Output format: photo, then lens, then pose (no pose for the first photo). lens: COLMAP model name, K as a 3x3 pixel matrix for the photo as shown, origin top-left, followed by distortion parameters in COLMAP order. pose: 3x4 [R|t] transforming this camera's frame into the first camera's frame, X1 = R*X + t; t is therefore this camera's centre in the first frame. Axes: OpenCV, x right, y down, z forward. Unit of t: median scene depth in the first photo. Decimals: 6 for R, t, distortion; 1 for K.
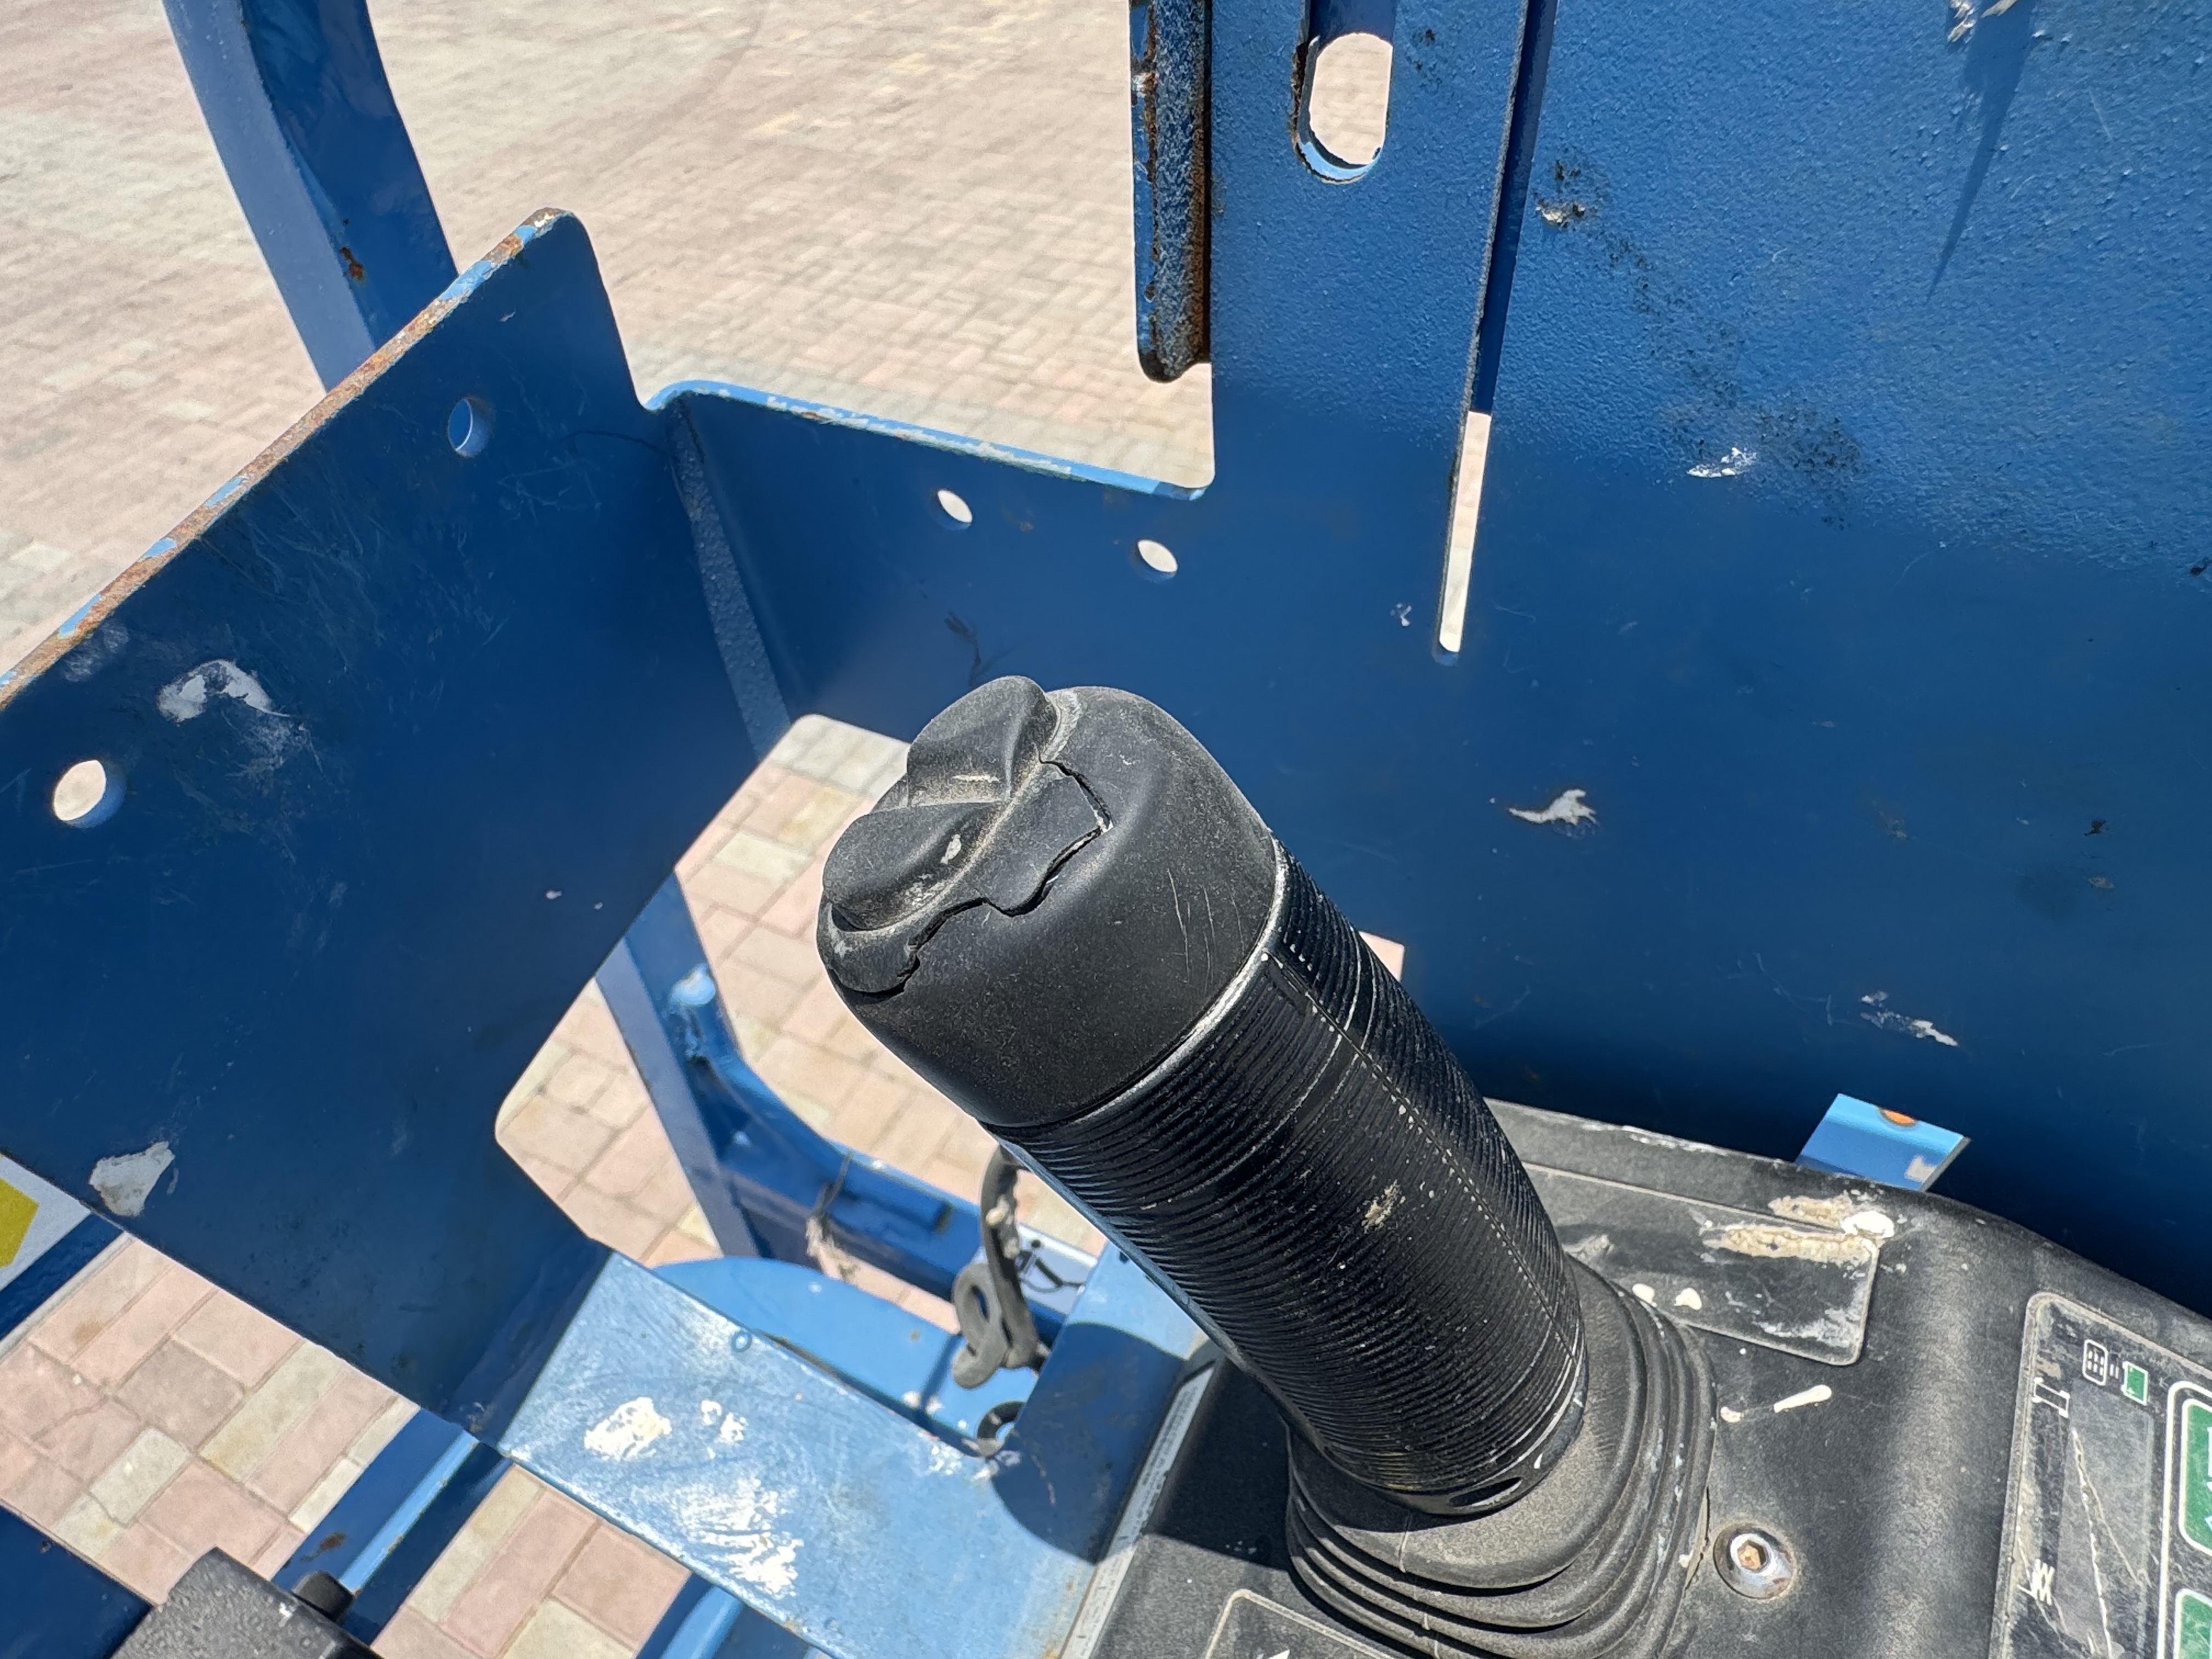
lens RADIAL K [[1373.9, 0, 1109.2], [0, 1373.9, 831.7], [0, 0, 1]] dist [-0.005847, 0.001132]
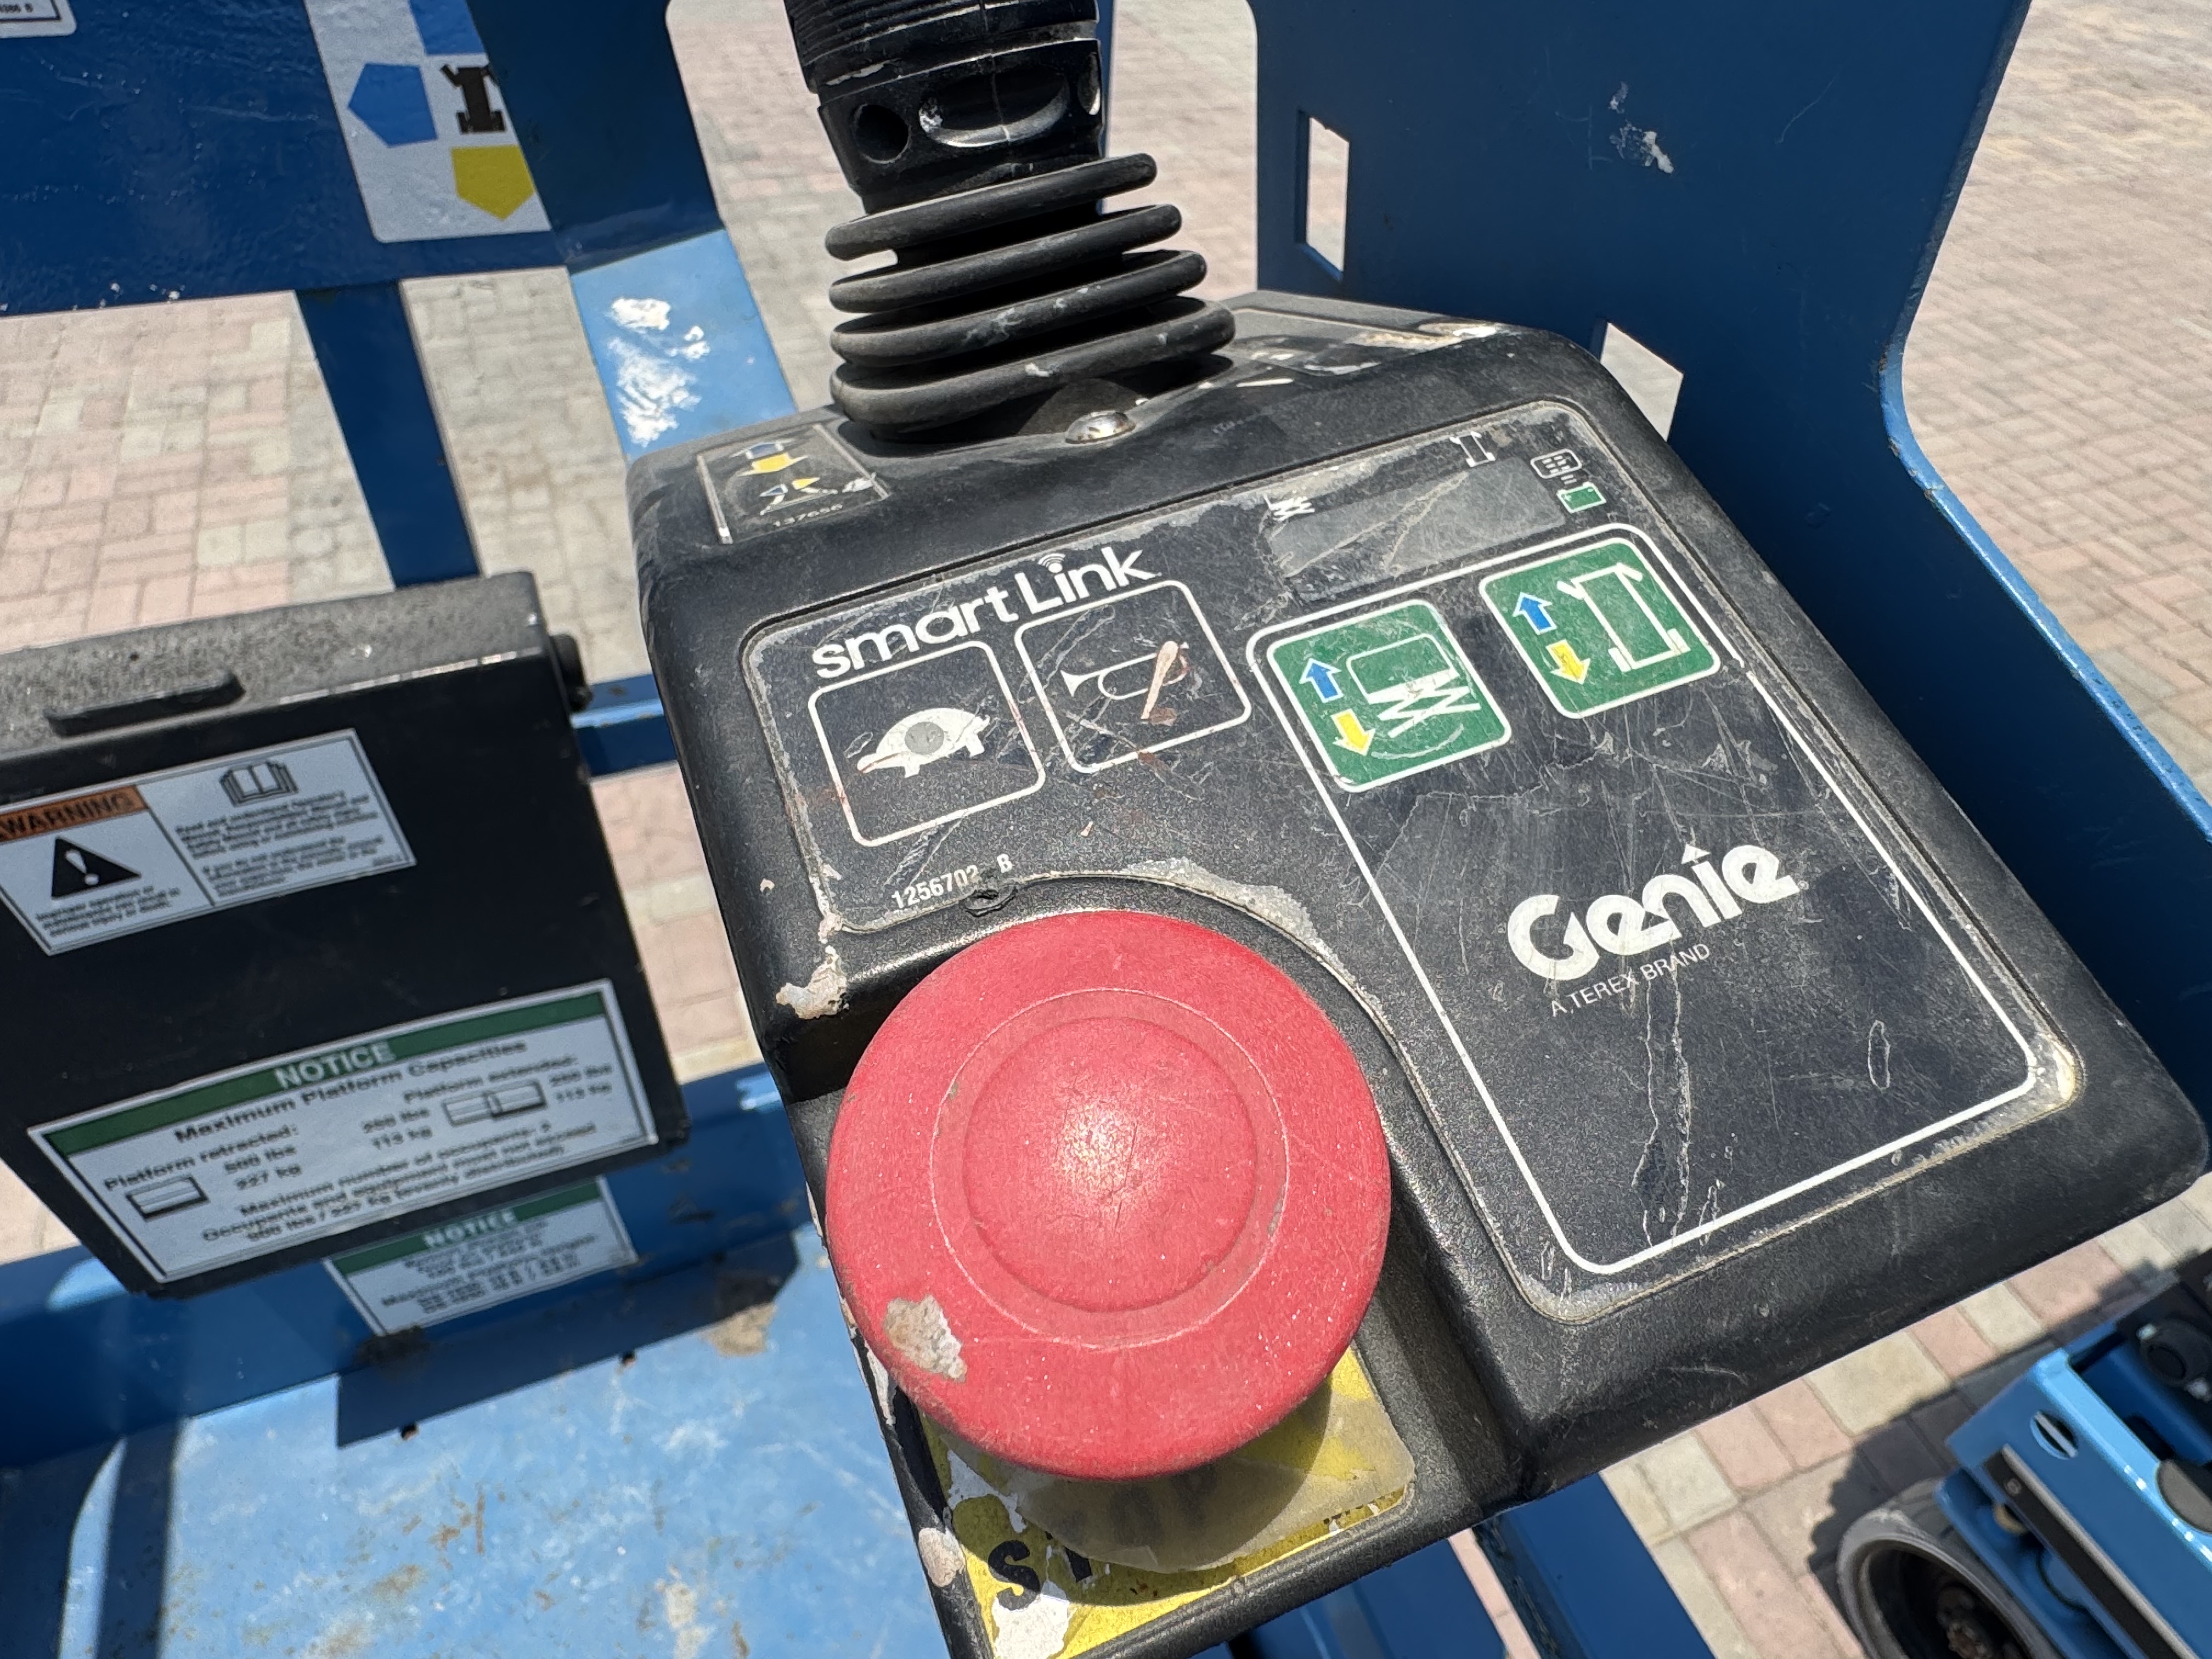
lens RADIAL K [[1373.9, 0, 1109.2], [0, 1373.9, 831.7], [0, 0, 1]] dist [-0.005847, 0.001132]
pose [[0.748001, 0.514909, -0.418764, 0.032553], [-0.515695, 0.848090, 0.121666, 0.020482], [0.417796, 0.124948, 0.899908, 0.004696]]
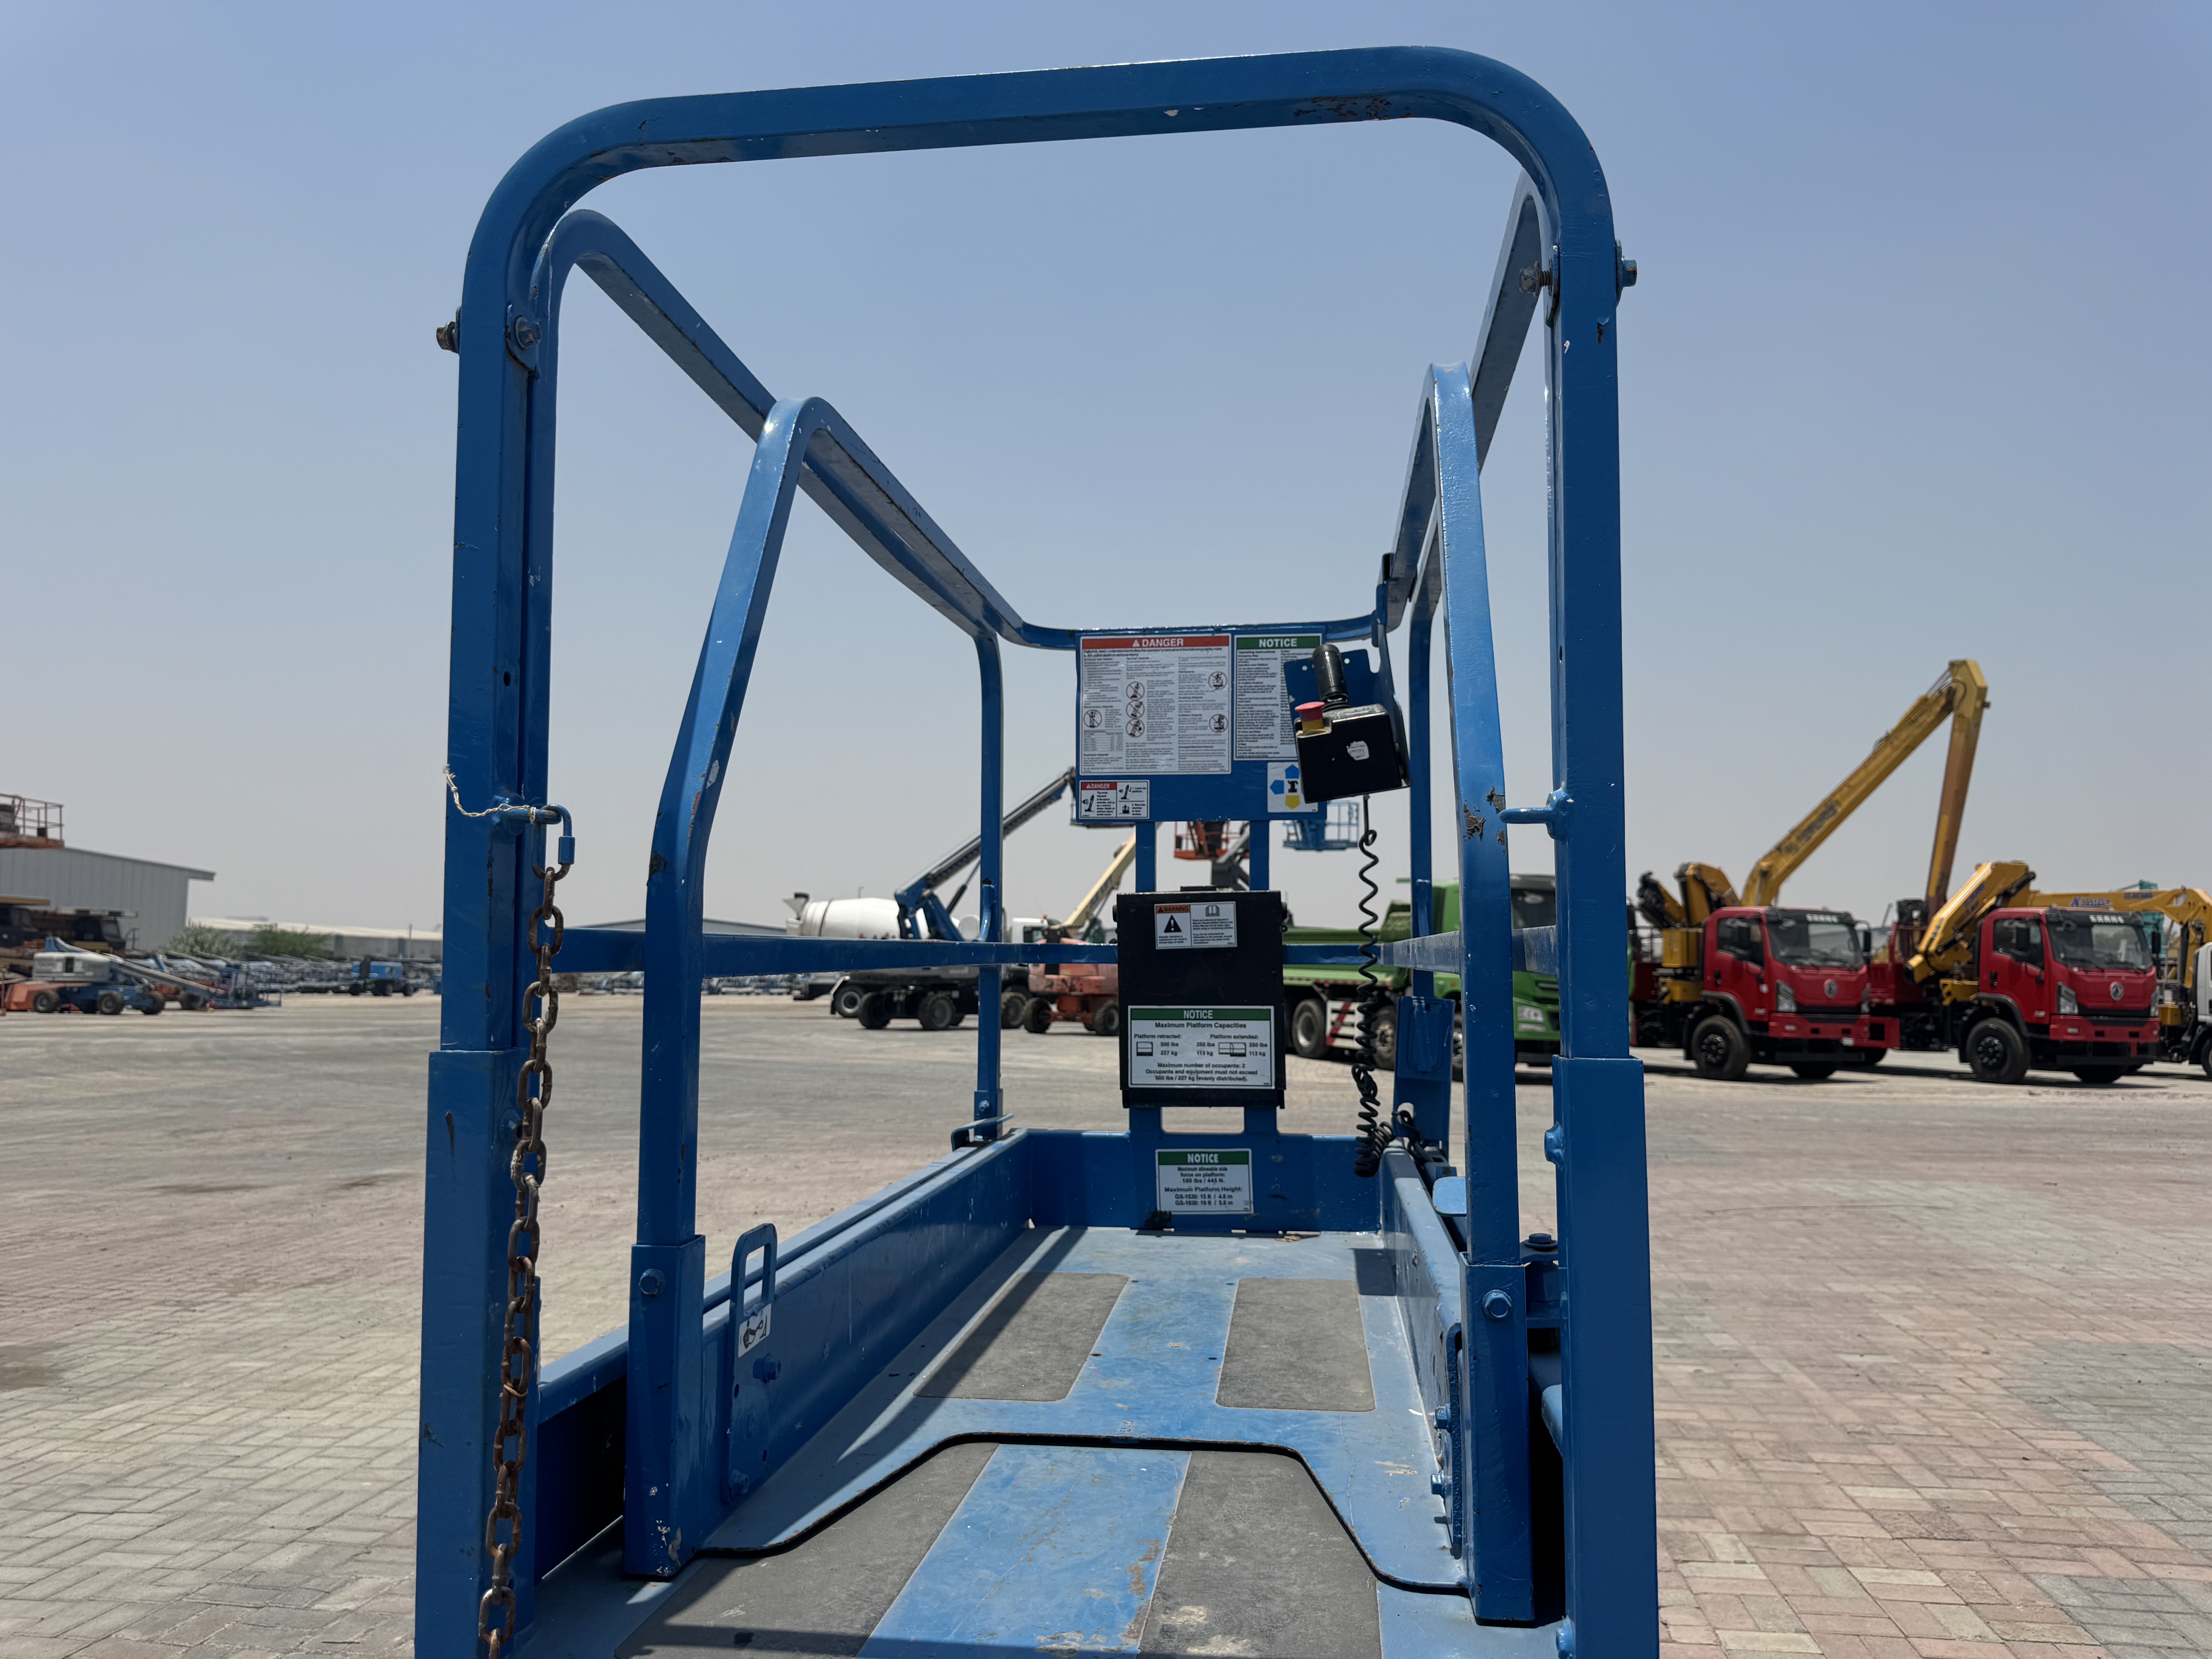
lens RADIAL K [[1545.6, 0, 1104.5], [0, 1545.6, 850.9], [0, 0, 1]] dist [0.057580, -0.072207]
pose [[0.331878, -0.019457, -0.943122, 0.355485], [-0.656897, 0.712768, -0.245862, 0.172161], [0.677011, 0.701130, 0.223771, -0.069734]]
